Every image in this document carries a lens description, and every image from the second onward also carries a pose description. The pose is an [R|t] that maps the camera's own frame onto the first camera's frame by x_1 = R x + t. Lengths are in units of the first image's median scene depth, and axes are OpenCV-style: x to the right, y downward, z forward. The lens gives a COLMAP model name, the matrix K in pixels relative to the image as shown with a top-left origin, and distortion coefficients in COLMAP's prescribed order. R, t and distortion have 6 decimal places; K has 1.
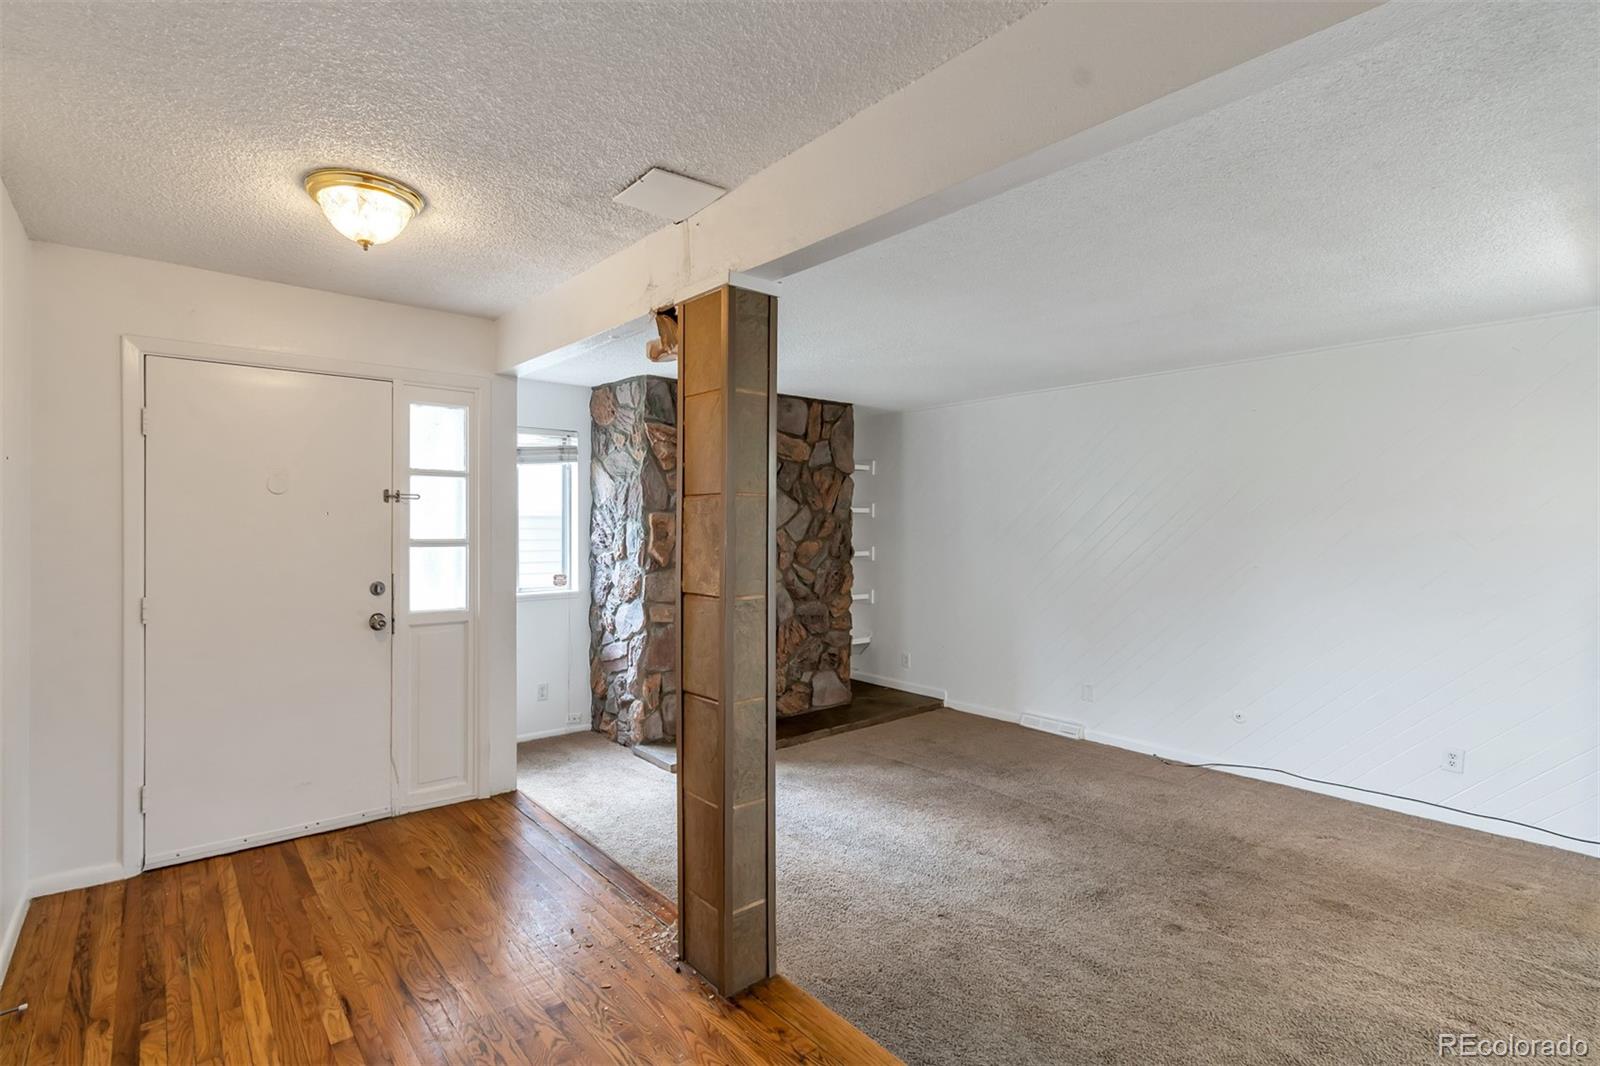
lens RADIAL K [[735.2, 0, 786.6], [0, 735.2, 529.4], [0, 0, 1]] dist [-0.016664, -0.000484]
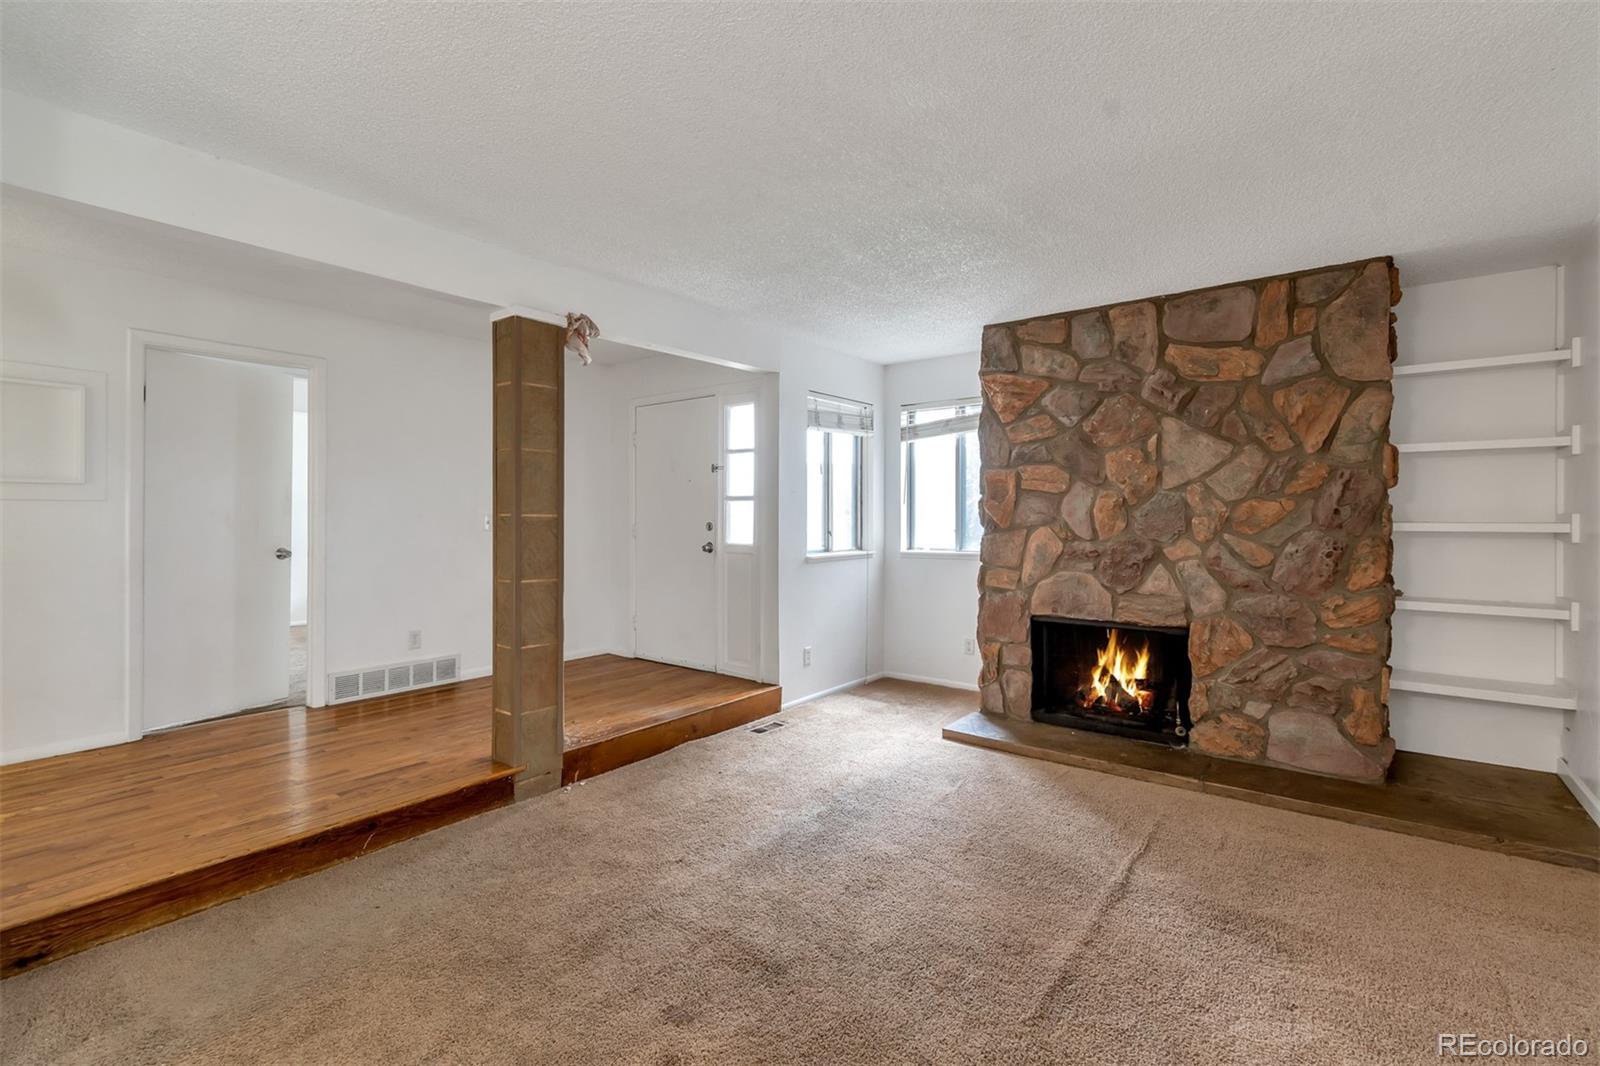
lens RADIAL K [[735.2, 0, 789.3], [0, 735.2, 528.4], [0, 0, 1]] dist [-0.016664, -0.000484]
pose [[0.198043, 0.004270, -0.980184, 0.583283], [-0.010807, 0.999939, 0.002172, 0.044383], [0.980134, 0.010163, 0.198077, 0.471684]]
